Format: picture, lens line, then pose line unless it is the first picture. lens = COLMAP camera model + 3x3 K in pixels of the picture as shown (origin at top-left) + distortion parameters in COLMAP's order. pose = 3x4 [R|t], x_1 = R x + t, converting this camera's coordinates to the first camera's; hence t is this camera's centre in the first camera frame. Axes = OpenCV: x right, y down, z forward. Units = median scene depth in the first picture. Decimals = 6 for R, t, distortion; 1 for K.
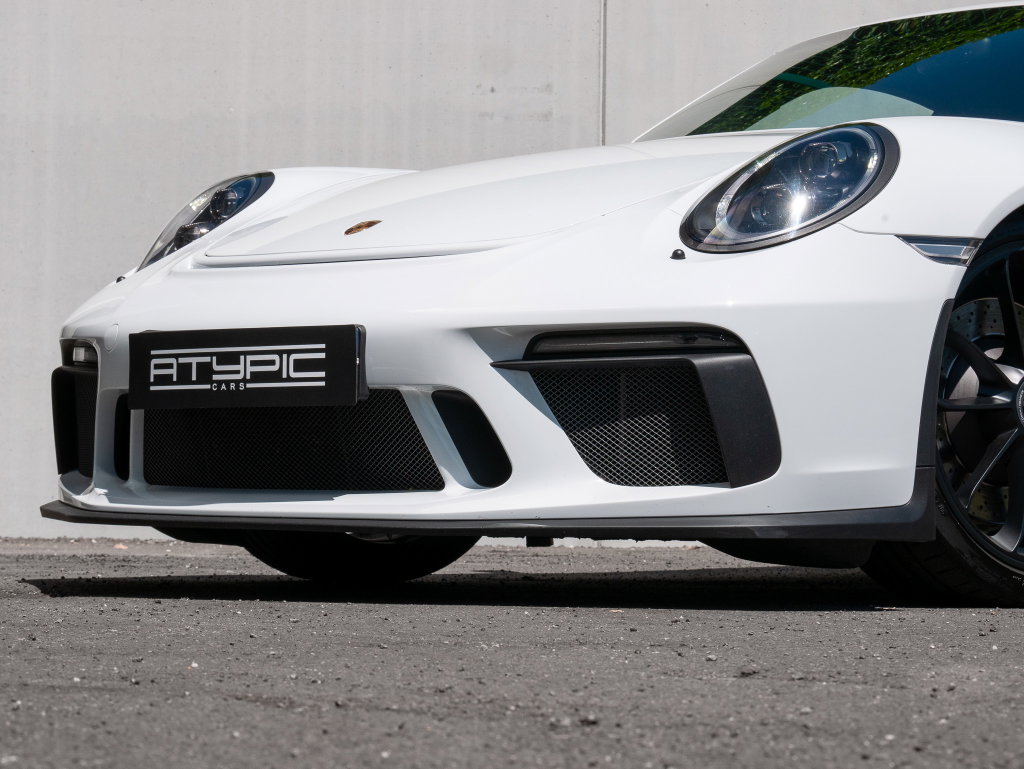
lens RADIAL K [[3032.8, 0, 512.0], [0, 3032.8, 384.5], [0, 0, 1]] dist [0.093574, 1.063633]
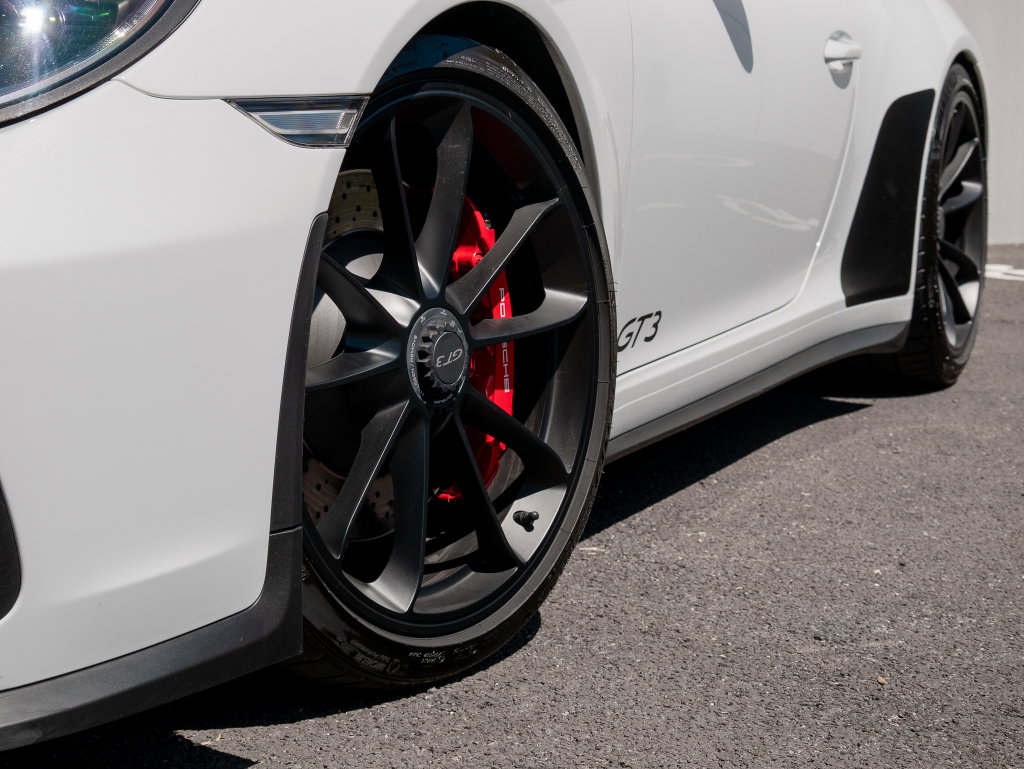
lens RADIAL K [[2118.9, 0, 512.0], [0, 2118.9, 384.5], [0, 0, 1]] dist [-0.033008, 0.111108]
pose [[0.942440, -0.049274, 0.330724, 0.048547], [-0.010431, 0.984269, 0.176369, -0.063800], [-0.334211, -0.169667, 0.927101, 0.619835]]
